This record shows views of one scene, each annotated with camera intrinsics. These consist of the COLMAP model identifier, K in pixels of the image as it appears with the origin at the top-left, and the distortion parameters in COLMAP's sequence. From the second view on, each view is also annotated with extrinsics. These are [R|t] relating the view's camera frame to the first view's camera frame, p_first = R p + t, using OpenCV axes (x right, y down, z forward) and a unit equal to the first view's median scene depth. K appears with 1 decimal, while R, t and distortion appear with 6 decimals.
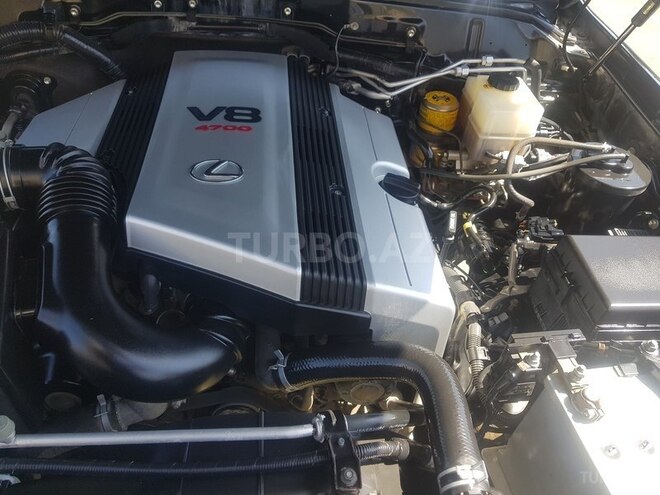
lens RADIAL K [[542.7, 0, 327.8], [0, 542.7, 244.1], [0, 0, 1]] dist [0.000015, -0.000600]
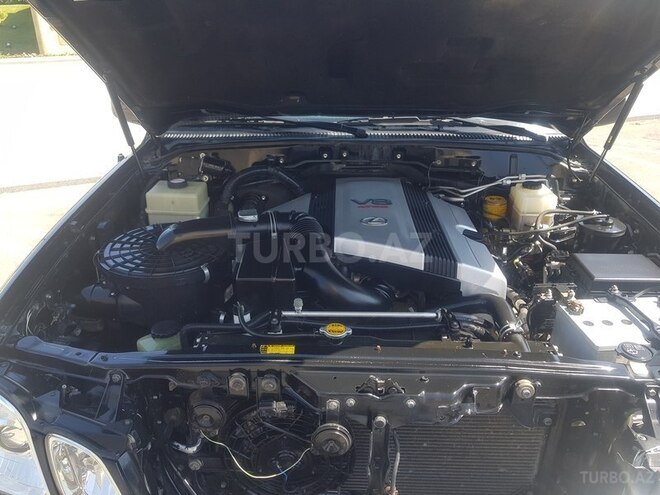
lens RADIAL K [[542.7, 0, 327.8], [0, 542.7, 244.1], [0, 0, 1]] dist [0.000015, -0.000600]
pose [[0.990698, -0.031496, -0.132383, -0.082881], [-0.011823, 0.949243, -0.314321, 0.399242], [0.135564, 0.312962, 0.940041, -0.590400]]
